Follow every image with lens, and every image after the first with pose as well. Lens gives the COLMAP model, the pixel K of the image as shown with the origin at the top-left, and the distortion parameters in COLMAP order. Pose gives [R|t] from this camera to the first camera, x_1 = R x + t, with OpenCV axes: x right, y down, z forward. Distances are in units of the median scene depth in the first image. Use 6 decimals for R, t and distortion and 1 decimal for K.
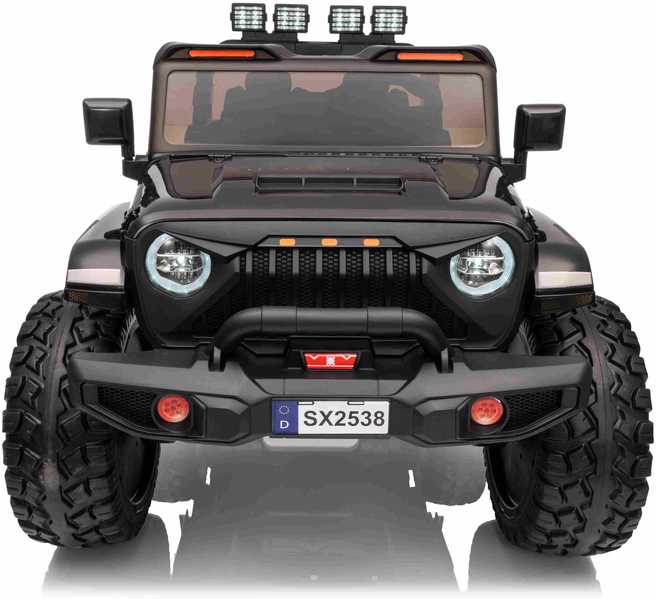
lens RADIAL K [[773.8, 0, 310.0], [0, 773.8, 285.2], [0, 0, 1]] dist [0.016581, 0.018752]
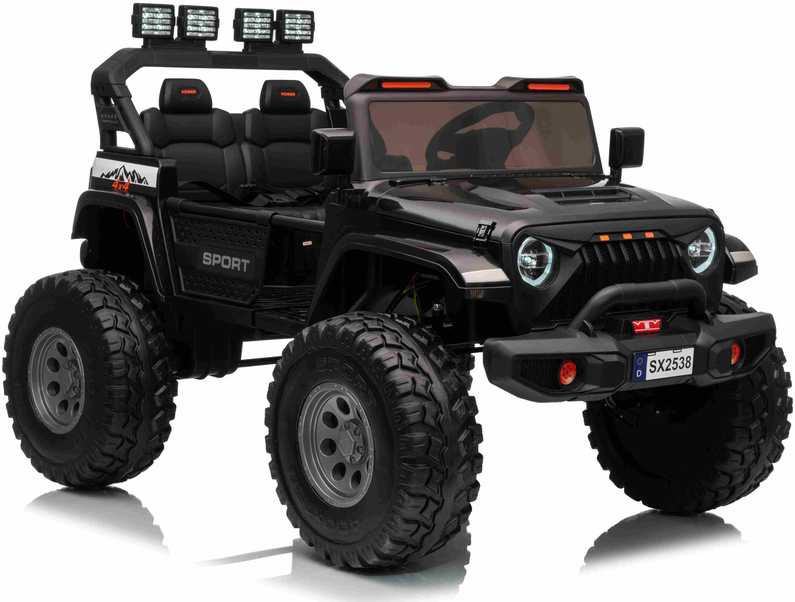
lens RADIAL K [[2082.9, 0, 397.5], [0, 2082.9, 301.0], [0, 0, 1]] dist [-0.031030, 0.301712]
pose [[0.765045, -0.069647, 0.640199, -2.497158], [0.155842, 0.984608, -0.079117, 0.265544], [-0.624835, 0.160298, 0.764124, -1.394753]]
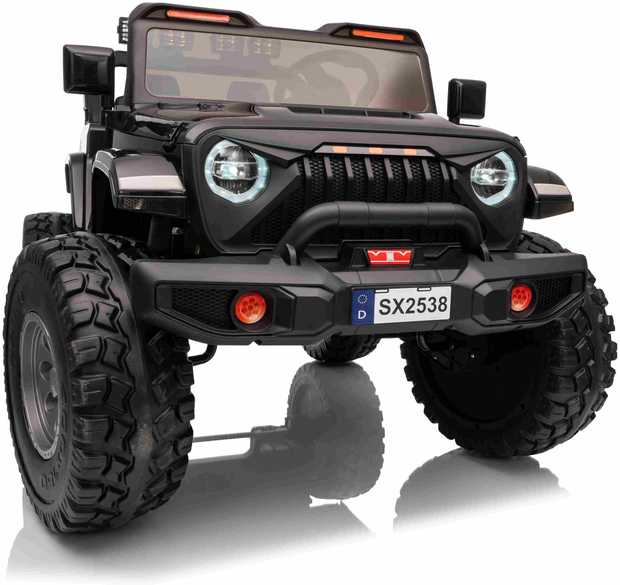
lens RADIAL K [[746.1, 0, 310.2], [0, 746.1, 248.4], [0, 0, 1]] dist [0.023412, 0.011886]
pose [[0.938328, -0.021101, 0.345102, -0.425025], [0.080508, 0.984034, -0.158733, 0.238153], [-0.336242, 0.176727, 0.925045, 0.088176]]
